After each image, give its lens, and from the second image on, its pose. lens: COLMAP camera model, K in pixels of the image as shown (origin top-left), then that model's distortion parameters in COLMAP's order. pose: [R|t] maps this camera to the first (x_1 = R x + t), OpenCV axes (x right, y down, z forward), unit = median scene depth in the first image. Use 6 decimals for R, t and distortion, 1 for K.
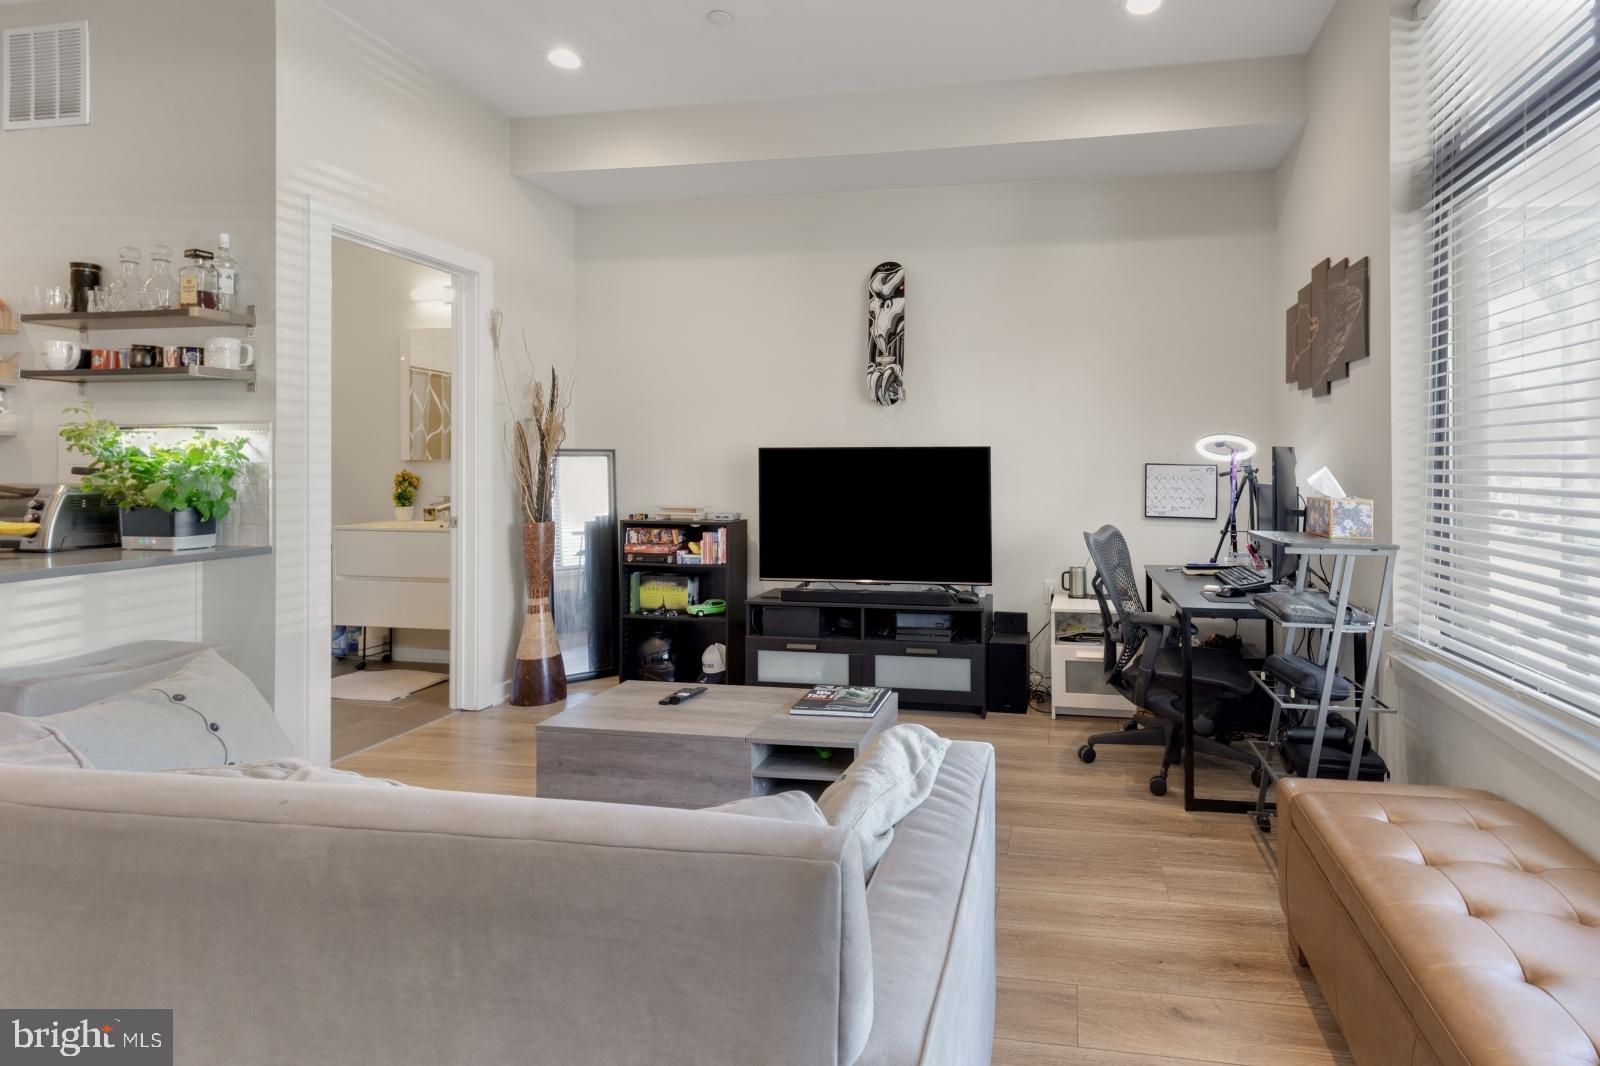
lens RADIAL K [[746.9, 0, 801.0], [0, 746.9, 463.2], [0, 0, 1]] dist [0.002935, 0.000387]
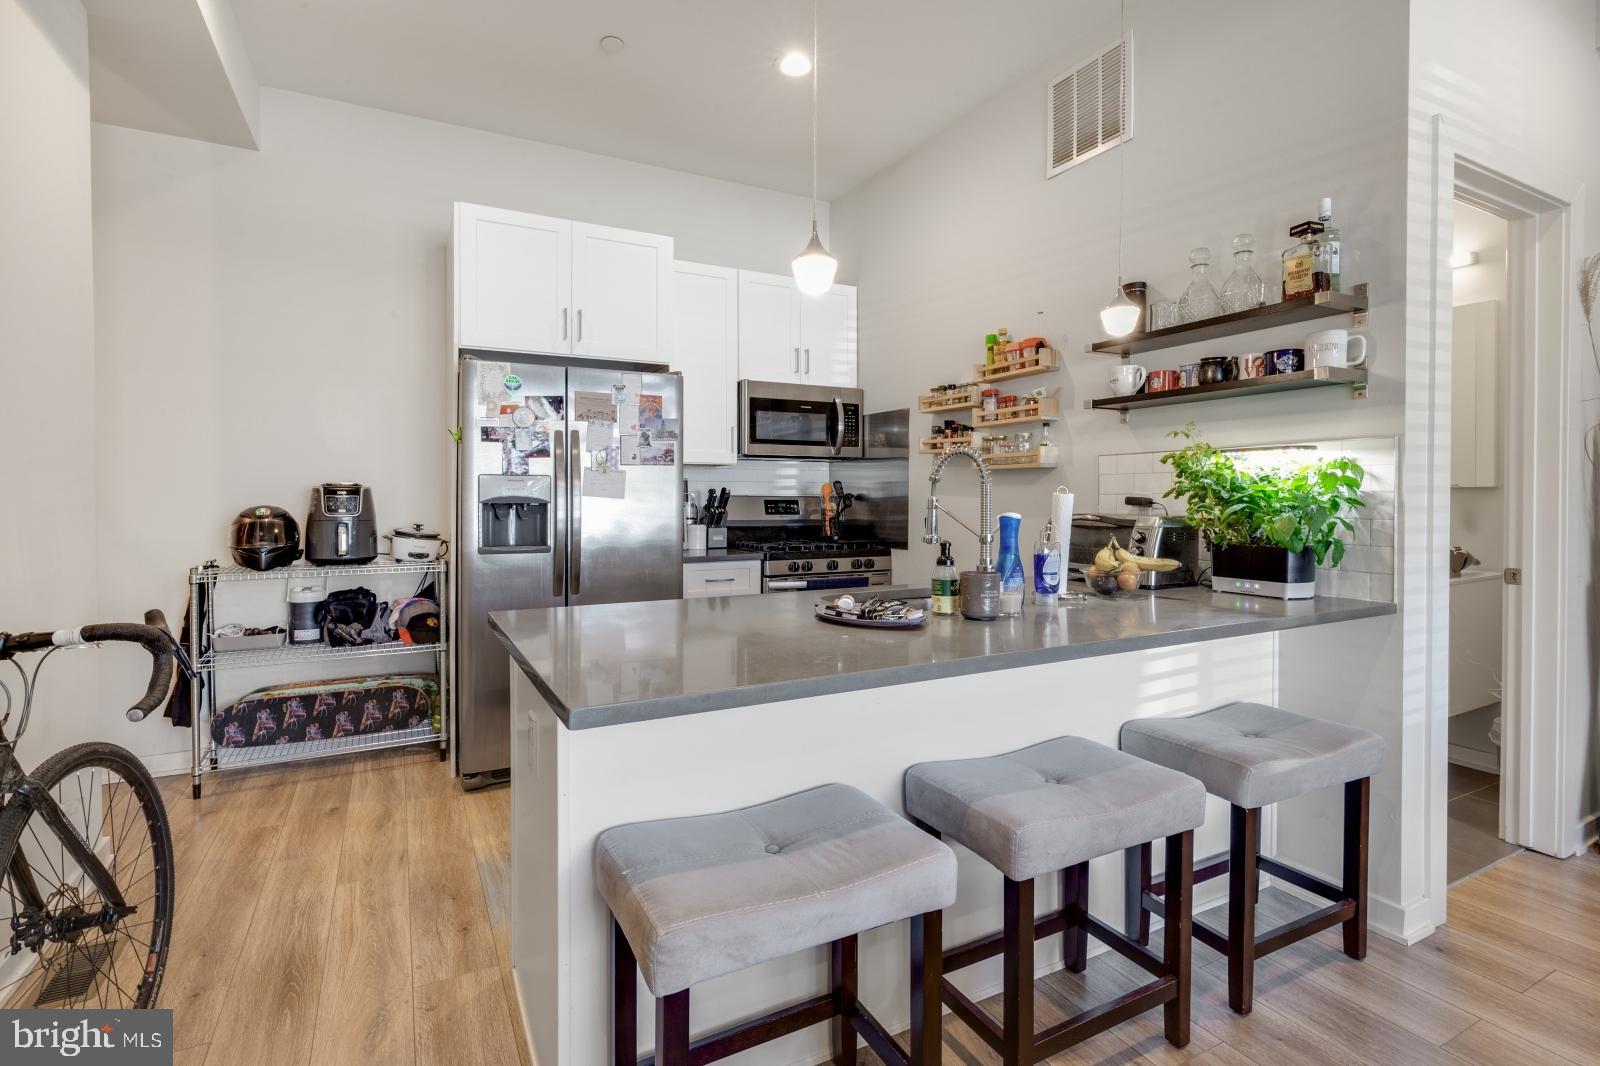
lens RADIAL K [[748.7, 0, 803.5], [0, 748.7, 517.1], [0, 0, 1]] dist [0.001866, -0.000614]
pose [[0.605037, 0.021352, -0.795911, -0.469077], [0.003487, 0.999560, 0.029466, 0.000900], [0.796190, -0.020603, 0.604696, 0.084641]]
